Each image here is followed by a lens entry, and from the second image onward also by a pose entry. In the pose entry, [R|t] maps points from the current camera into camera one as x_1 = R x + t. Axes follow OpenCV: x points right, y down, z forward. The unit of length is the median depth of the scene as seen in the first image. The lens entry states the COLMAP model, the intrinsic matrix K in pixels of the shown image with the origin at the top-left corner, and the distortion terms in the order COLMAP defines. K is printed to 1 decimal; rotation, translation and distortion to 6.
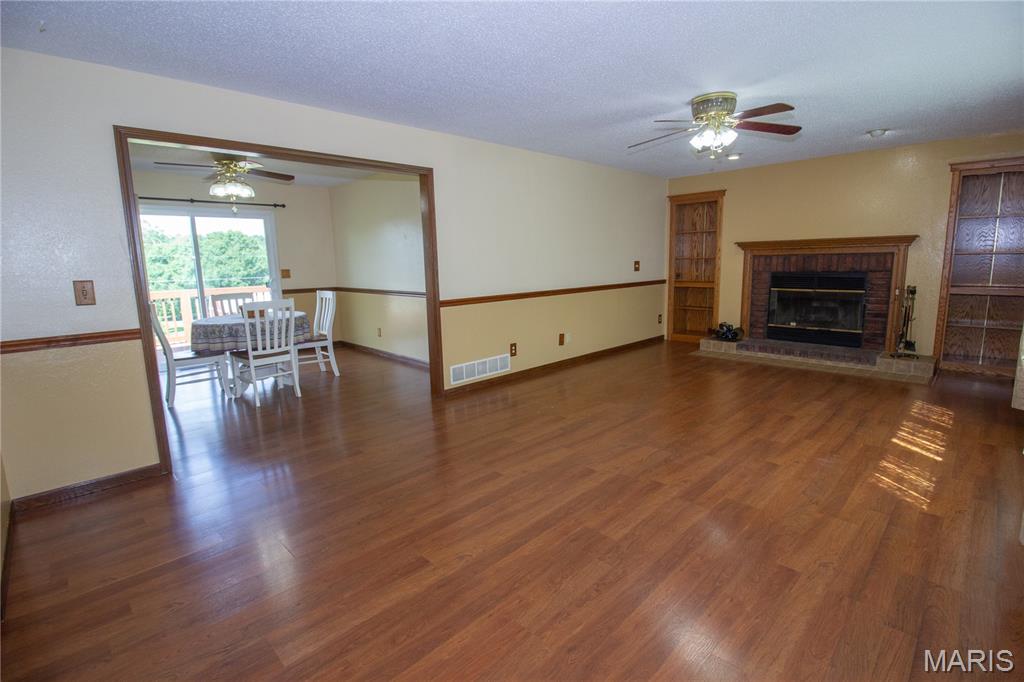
lens RADIAL K [[474.4, 0, 501.4], [0, 474.4, 337.5], [0, 0, 1]] dist [-0.001903, -0.004713]
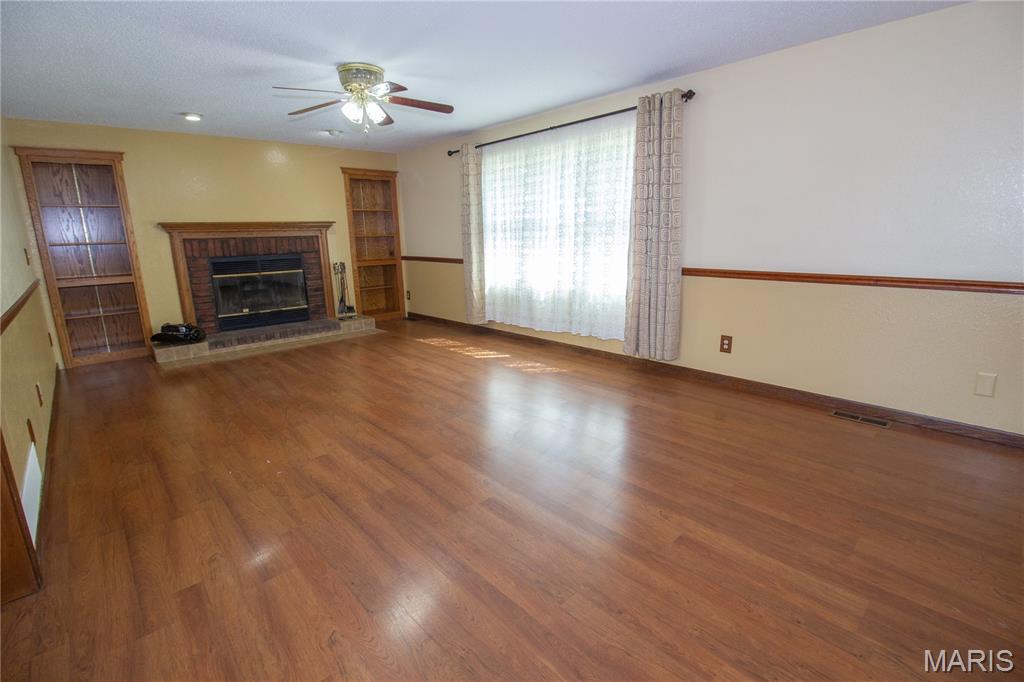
lens RADIAL K [[497.5, 0, 514.6], [0, 497.5, 339.9], [0, 0, 1]] dist [0.000060, -0.012643]
pose [[-0.000547, -0.189182, 0.981942, -0.418943], [0.182575, 0.965419, 0.186100, -0.063872], [-0.983192, 0.179380, 0.034012, 0.478662]]
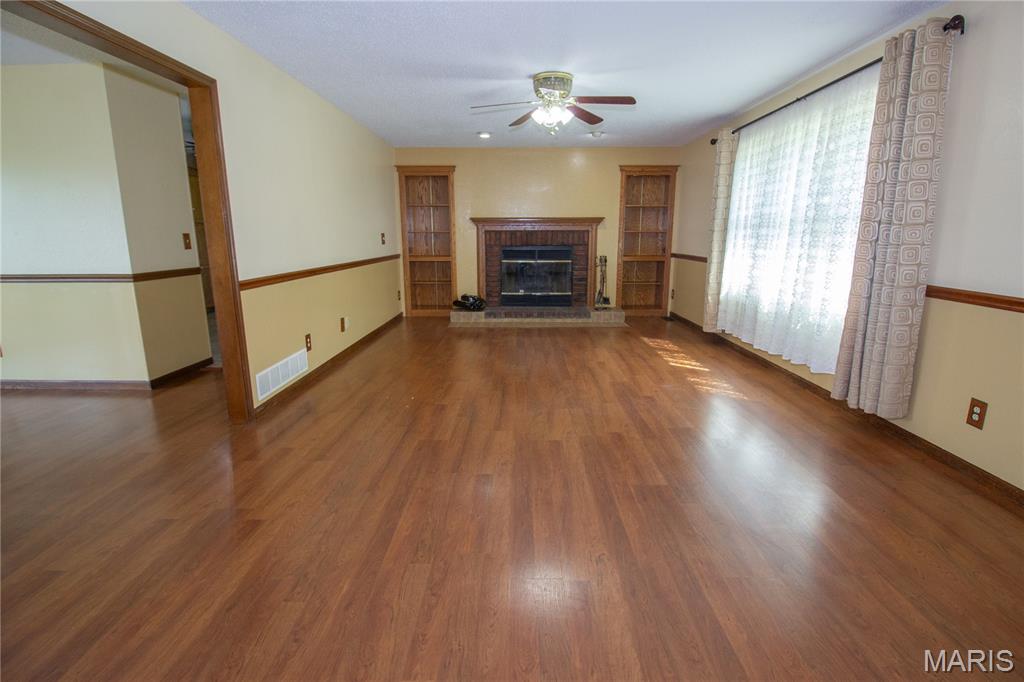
lens RADIAL K [[497.5, 0, 502.3], [0, 497.5, 343.3], [0, 0, 1]] dist [0.000060, -0.012643]
pose [[0.699684, -0.129937, 0.702537, -0.315396], [0.099162, 0.991467, 0.084617, -0.010224], [-0.707537, 0.010460, 0.706599, 0.188585]]
